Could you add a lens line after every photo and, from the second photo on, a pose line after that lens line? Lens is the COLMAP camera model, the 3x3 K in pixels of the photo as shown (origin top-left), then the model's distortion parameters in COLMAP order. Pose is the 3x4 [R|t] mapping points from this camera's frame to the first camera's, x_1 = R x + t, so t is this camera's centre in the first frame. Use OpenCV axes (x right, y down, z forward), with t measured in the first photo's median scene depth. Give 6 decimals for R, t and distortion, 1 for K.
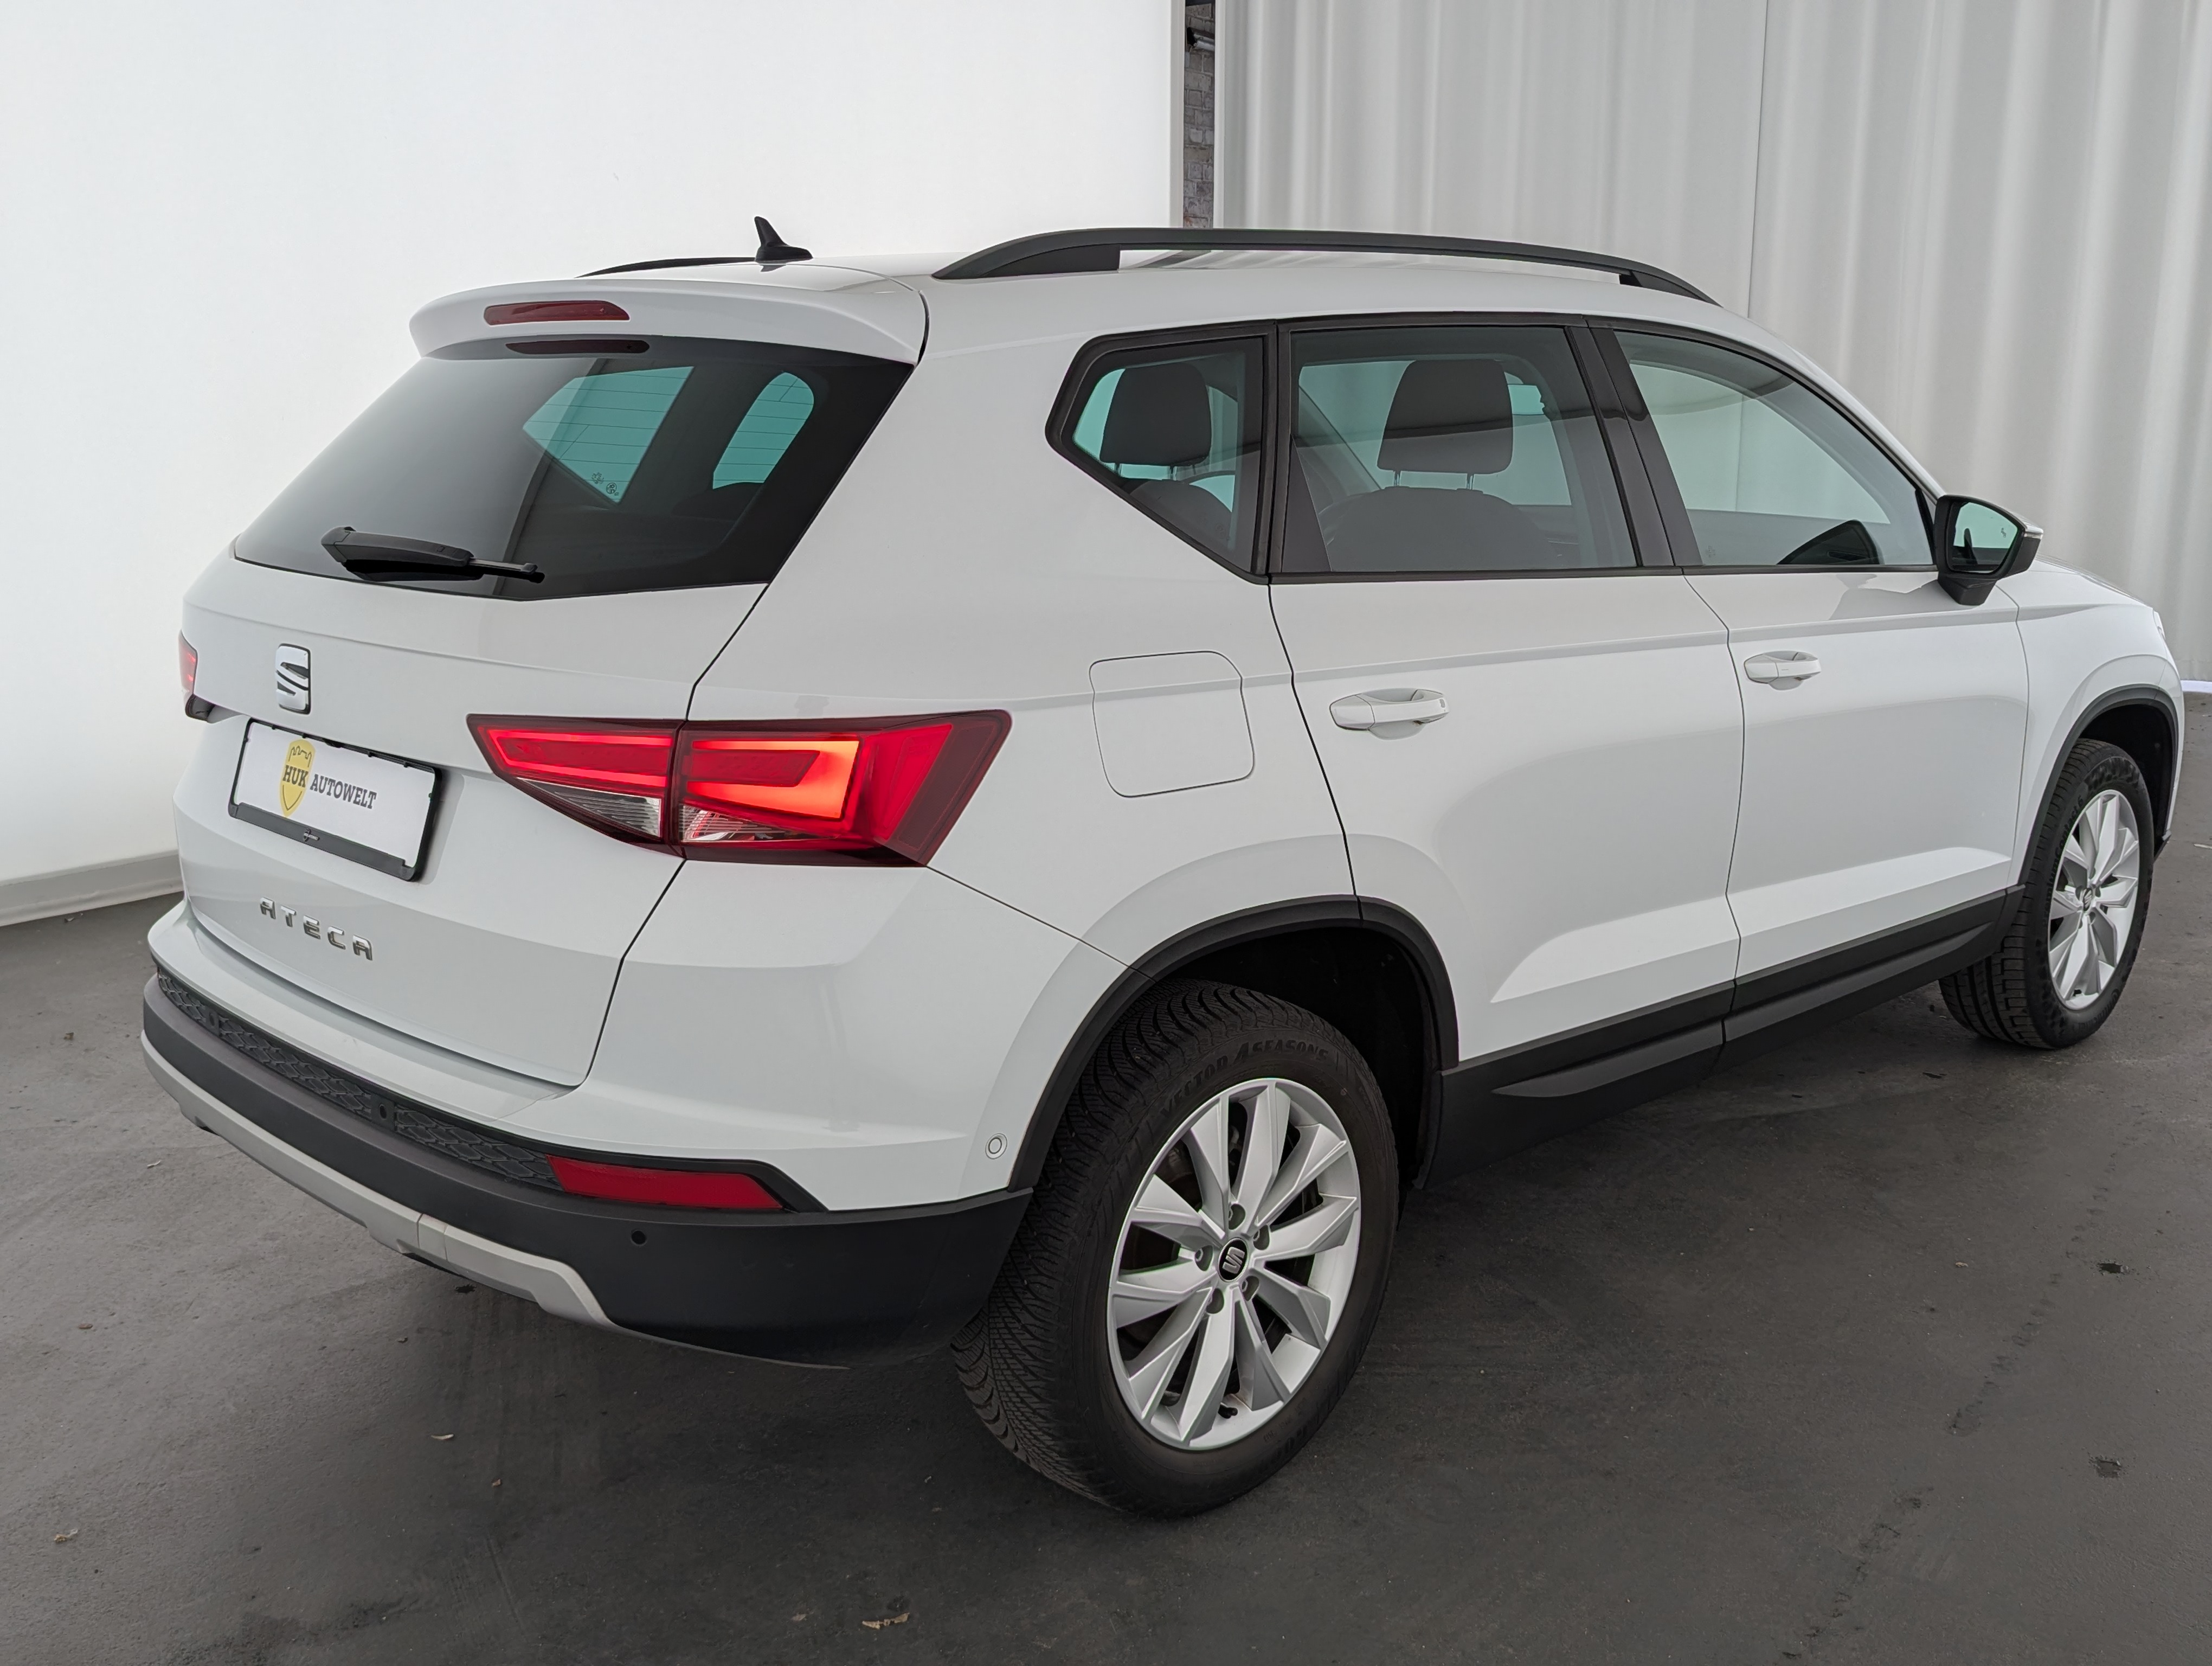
lens RADIAL K [[2053.9, 0, 1078.8], [0, 2053.9, 835.4], [0, 0, 1]] dist [0.011978, 0.005522]
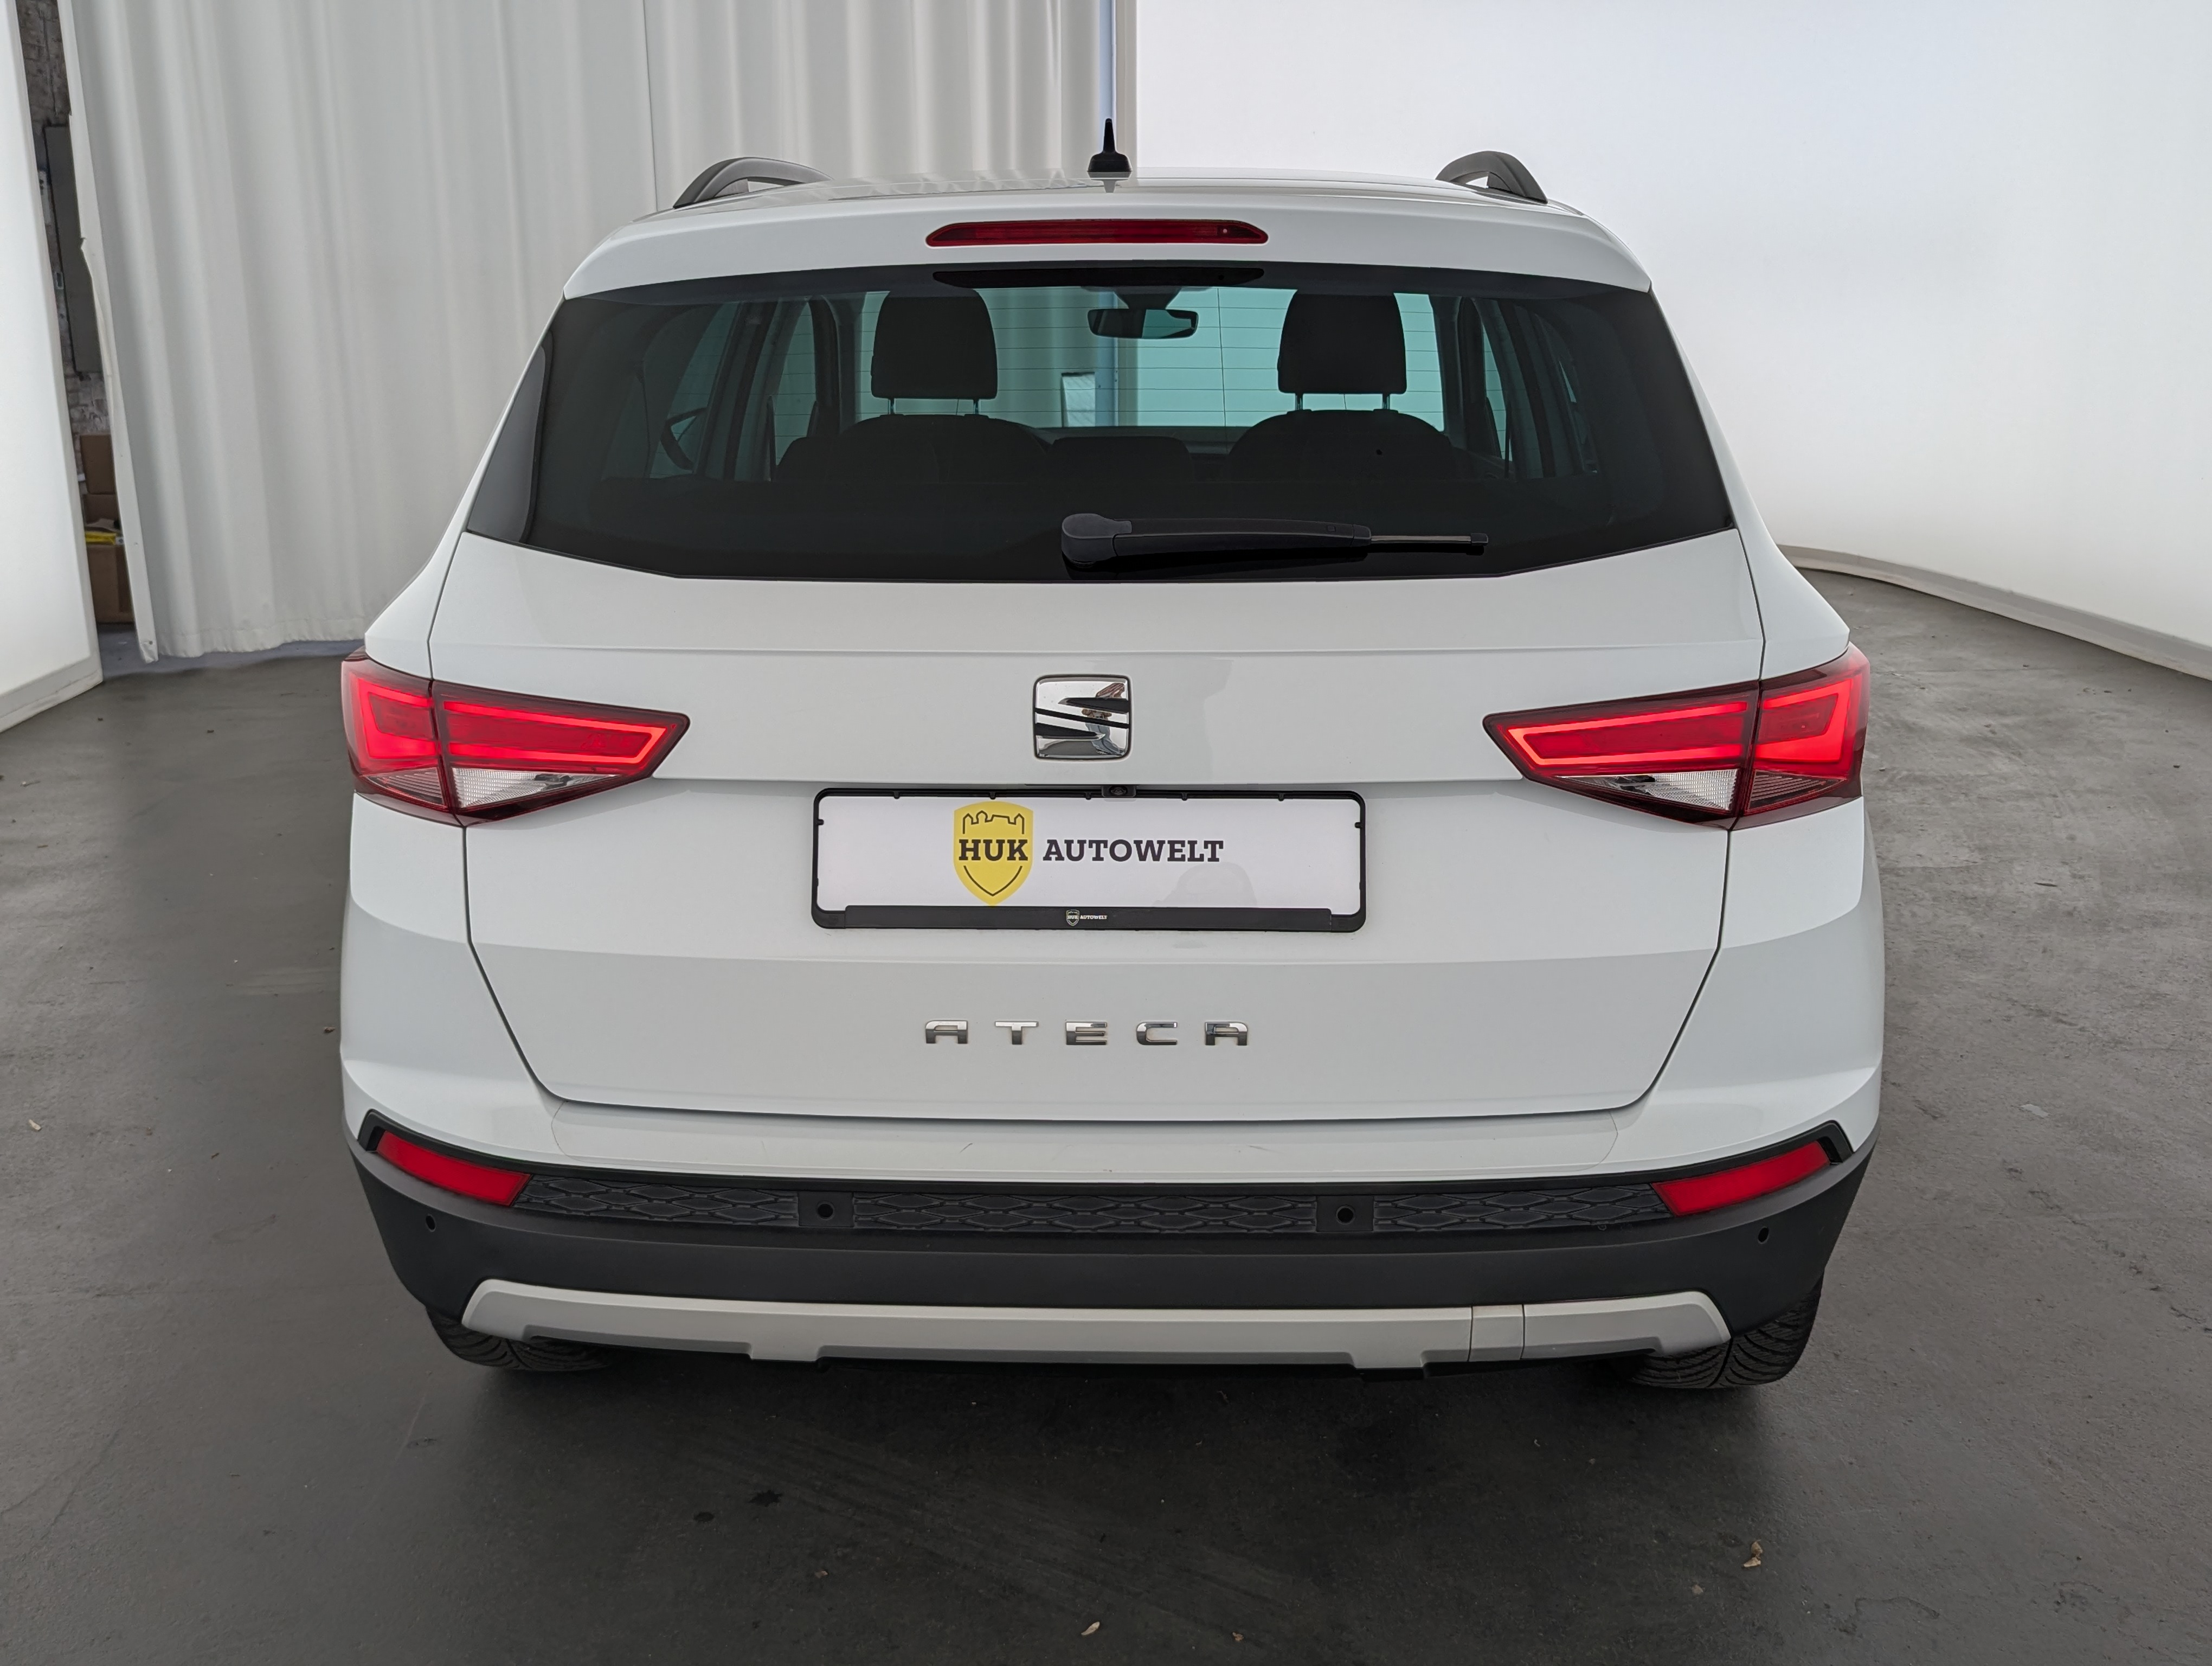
lens RADIAL K [[2053.9, 0, 1078.8], [0, 2053.9, 835.4], [0, 0, 1]] dist [0.011978, 0.005522]
pose [[0.739998, -0.179930, 0.648096, -0.885908], [0.155874, 0.983199, 0.094987, -0.105707], [-0.654299, 0.030731, 0.755612, 0.425497]]
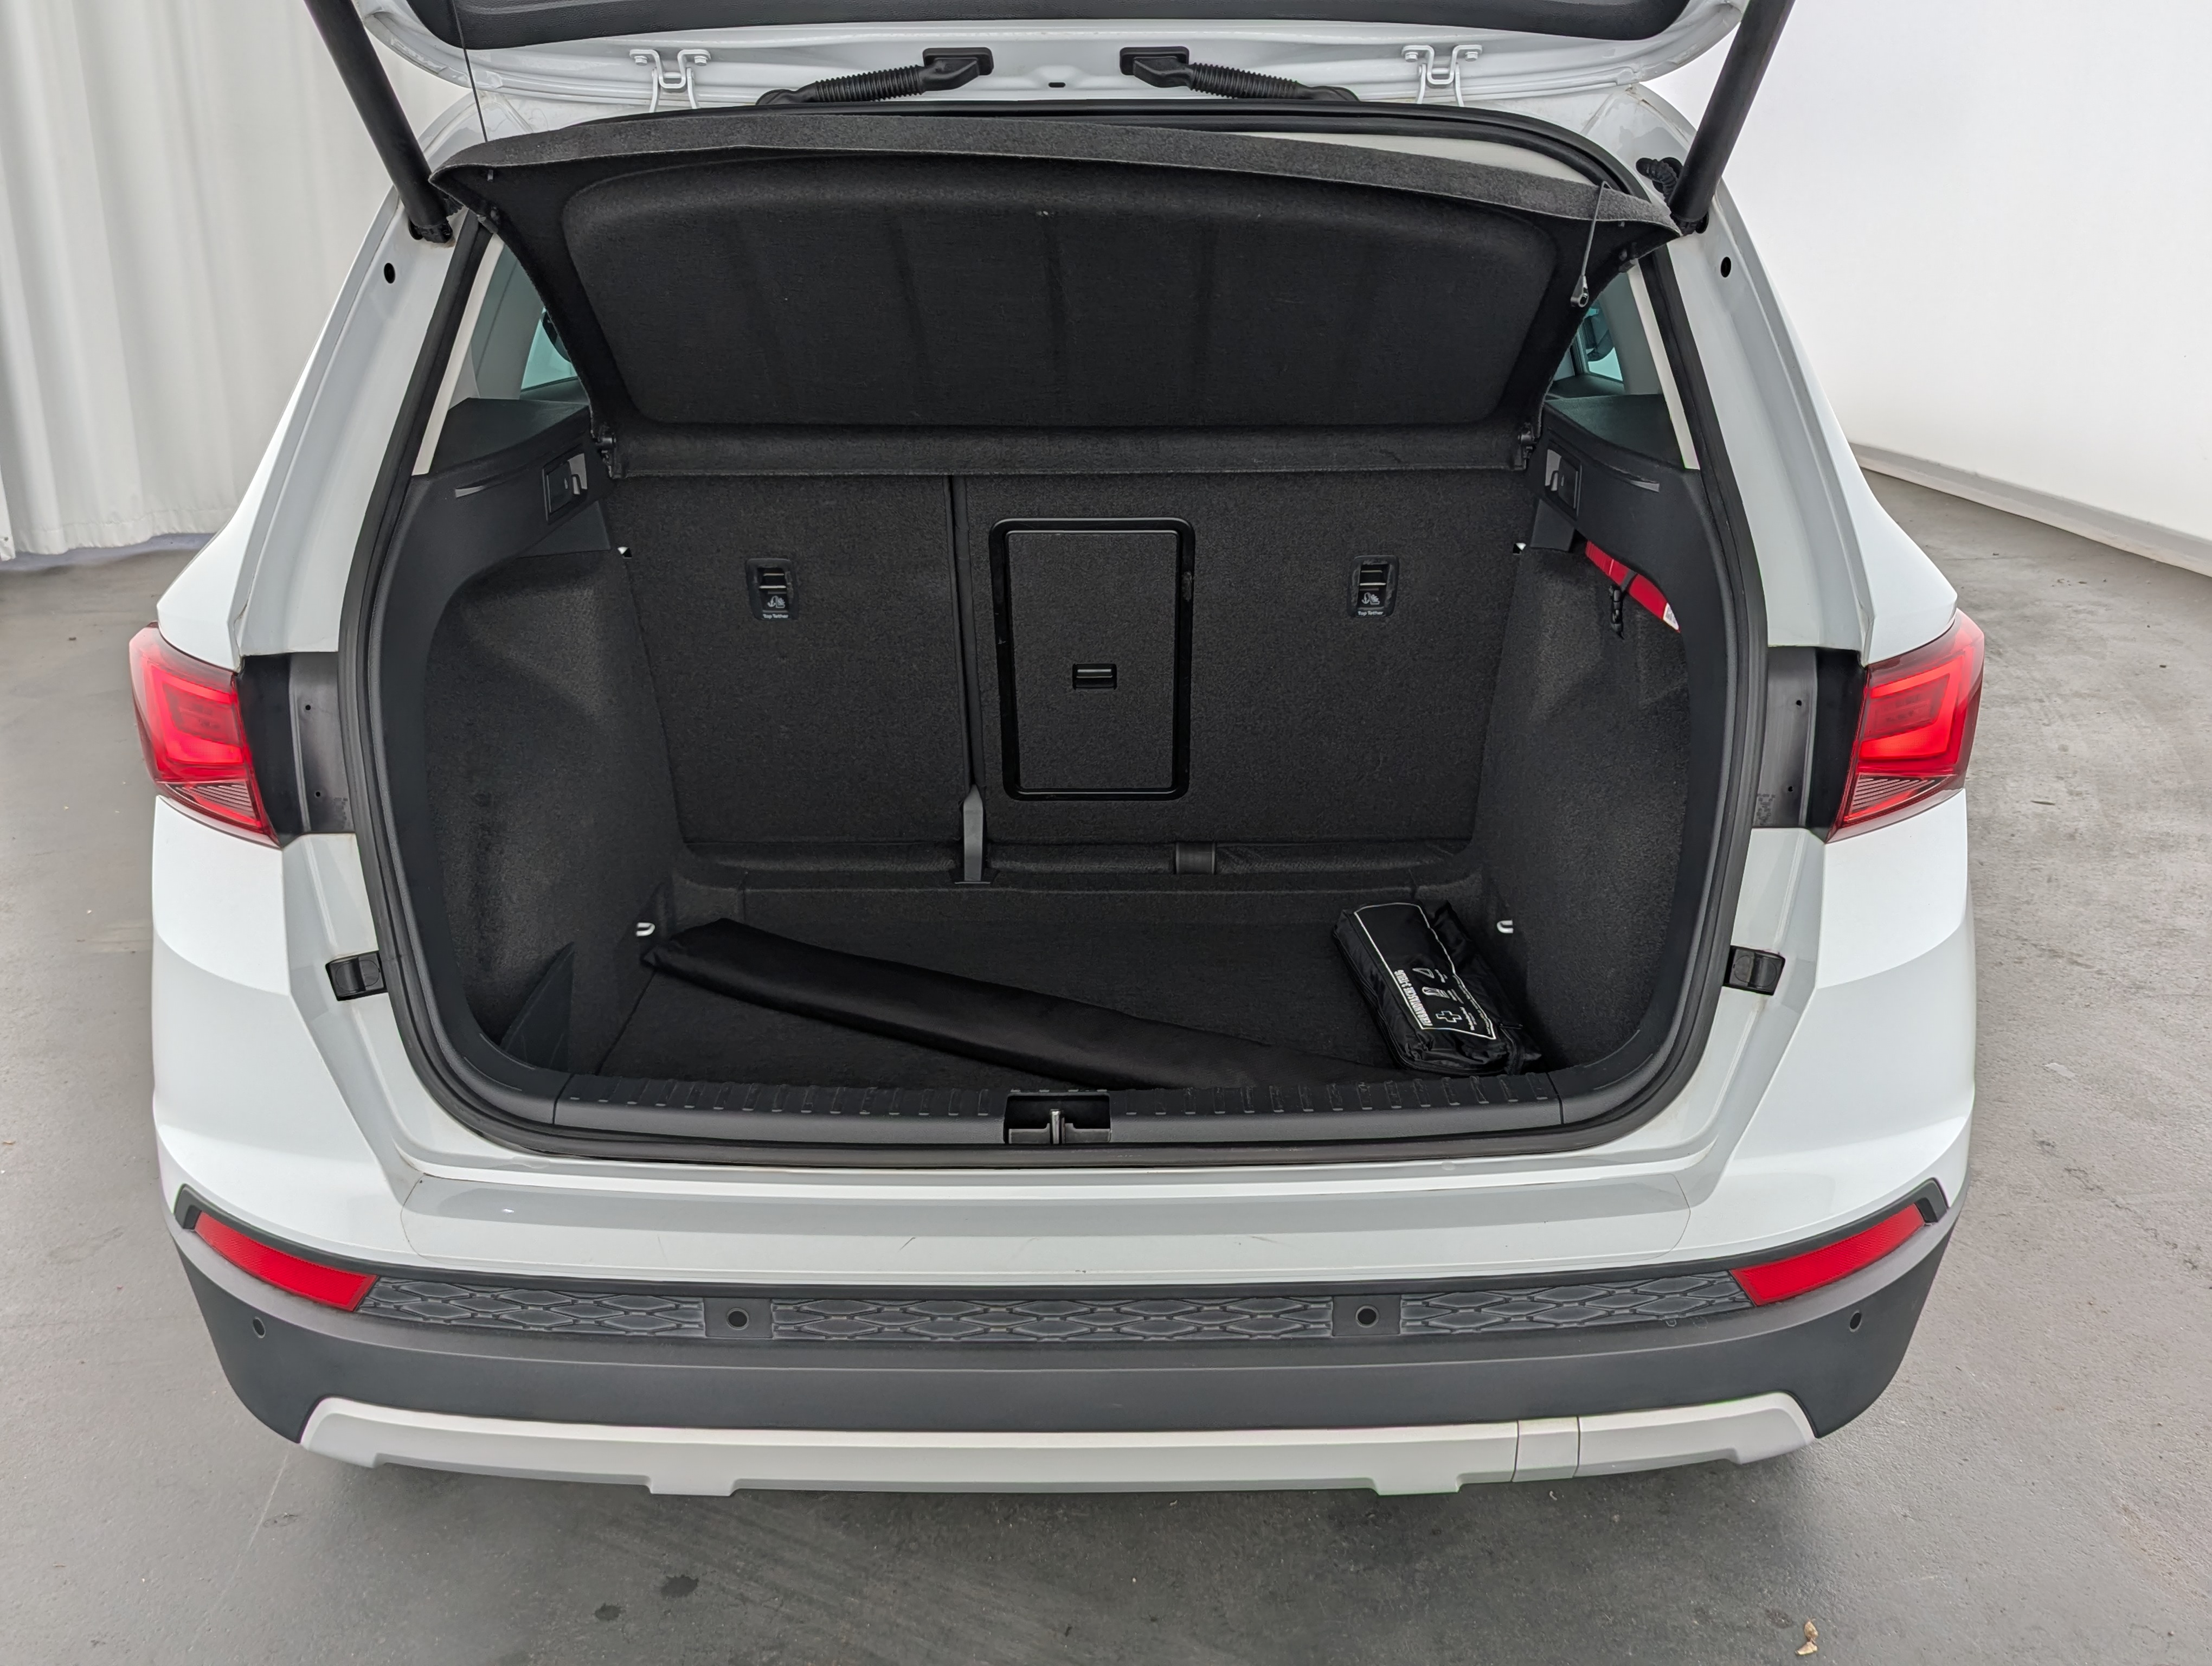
lens RADIAL K [[2053.9, 0, 1078.8], [0, 2053.9, 835.4], [0, 0, 1]] dist [0.011978, 0.005522]
pose [[0.713333, -0.229541, 0.662169, -0.789494], [0.161319, 0.973249, 0.163593, -0.142992], [-0.682006, -0.009876, 0.731280, 0.543951]]
